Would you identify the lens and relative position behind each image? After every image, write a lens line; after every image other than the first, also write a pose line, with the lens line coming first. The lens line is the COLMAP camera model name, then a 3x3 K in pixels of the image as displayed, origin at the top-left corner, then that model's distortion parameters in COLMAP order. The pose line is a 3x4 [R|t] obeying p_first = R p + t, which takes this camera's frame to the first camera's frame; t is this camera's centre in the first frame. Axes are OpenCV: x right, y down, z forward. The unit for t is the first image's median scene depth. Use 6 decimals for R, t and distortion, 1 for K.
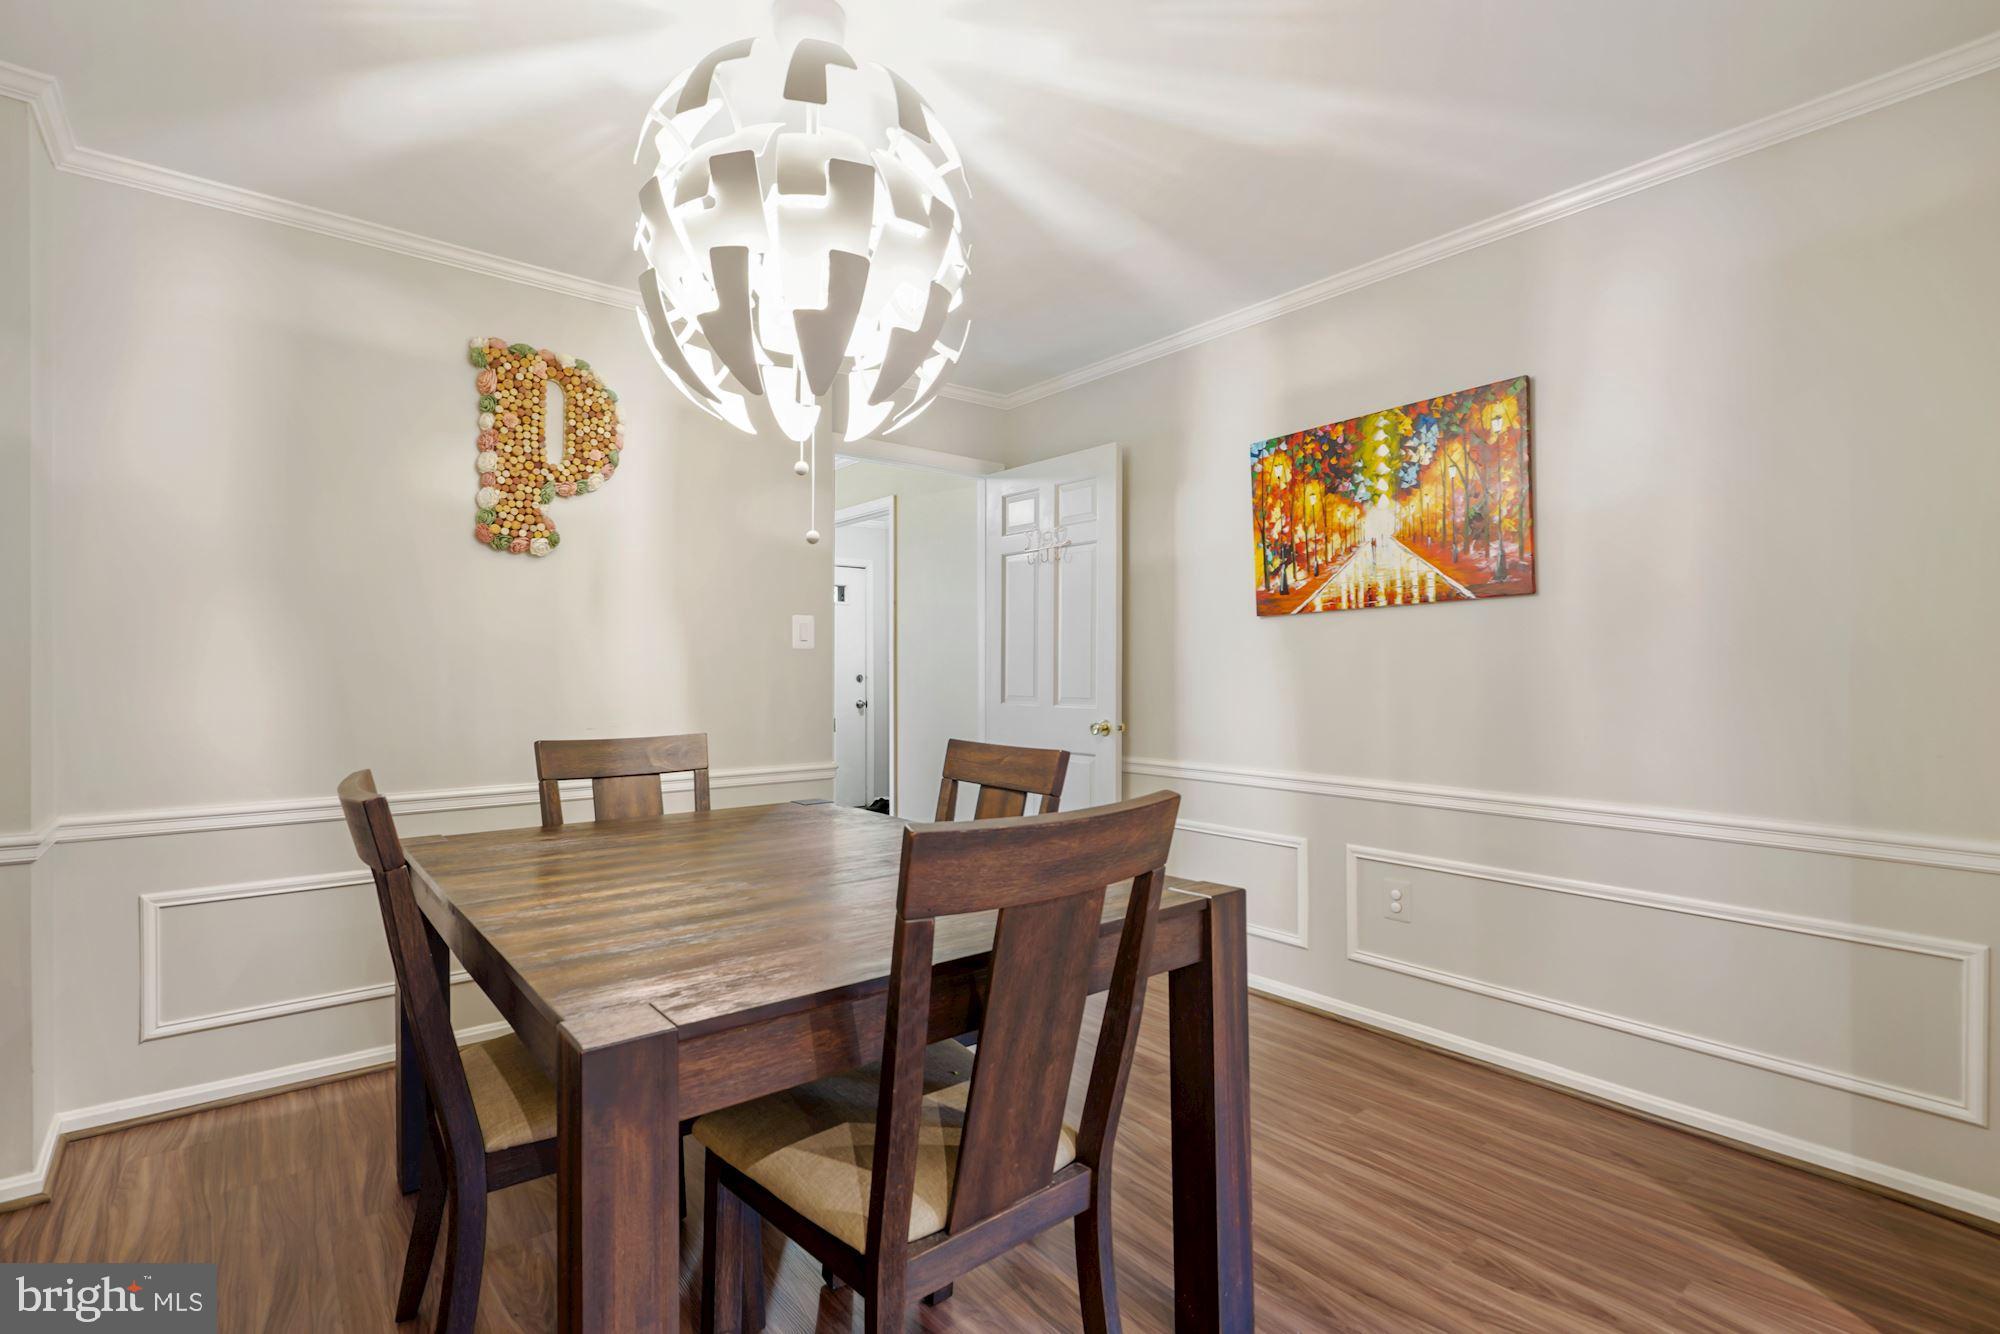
lens RADIAL K [[931.8, 0, 1009.3], [0, 931.8, 672.1], [0, 0, 1]] dist [-0.000032, 0.000147]
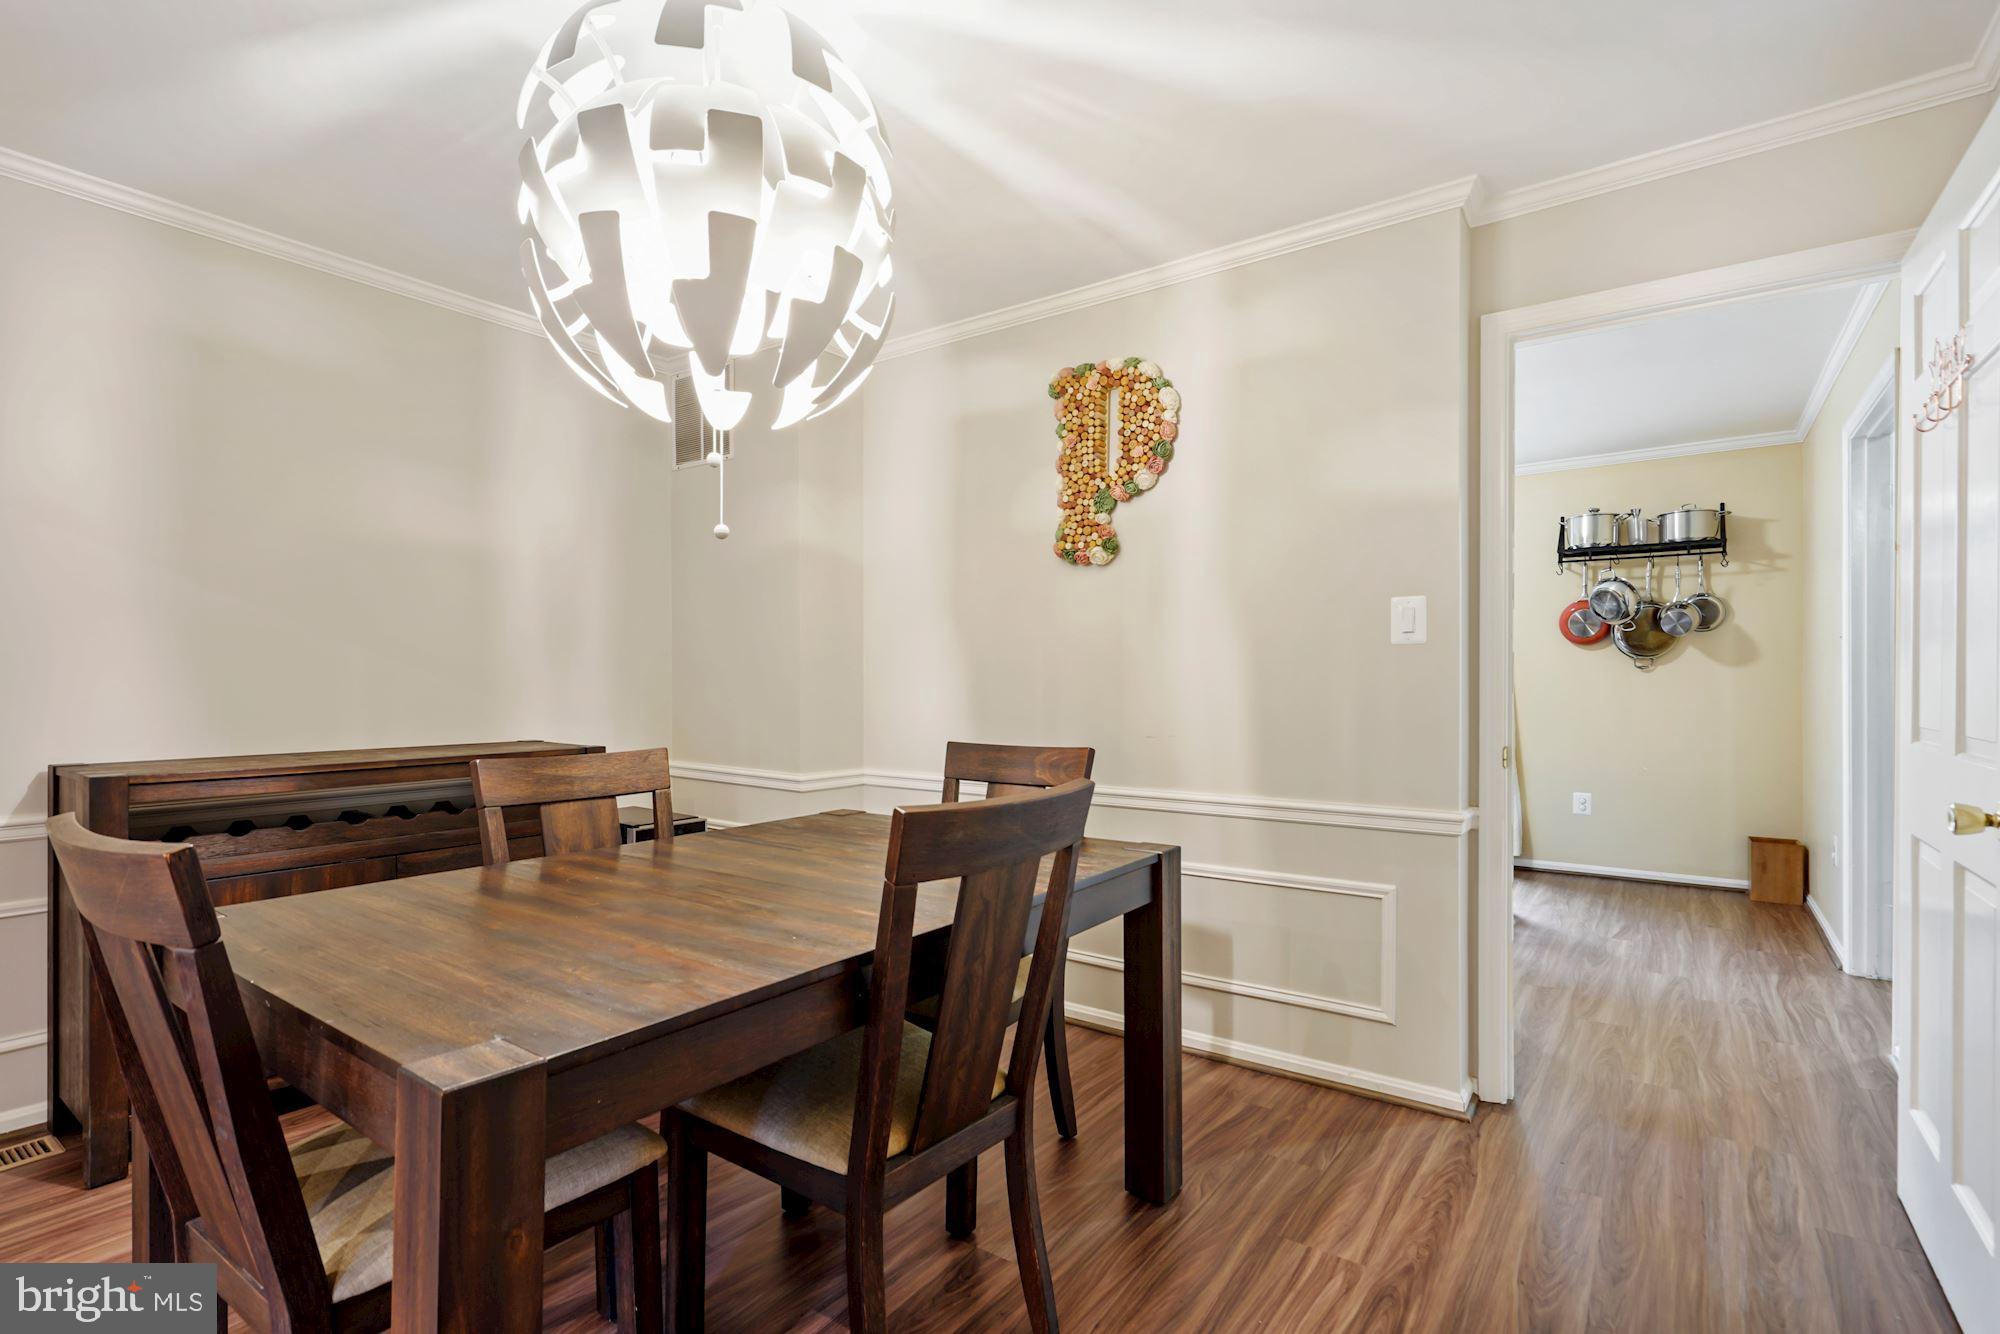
lens RADIAL K [[931.8, 0, 1002.6], [0, 931.8, 679.8], [0, 0, 1]] dist [-0.000032, 0.000147]
pose [[0.255296, 0.003579, -0.966856, 0.466540], [0.001048, 0.999992, 0.003978, -0.001719], [0.966862, -0.002029, 0.255290, 0.643888]]
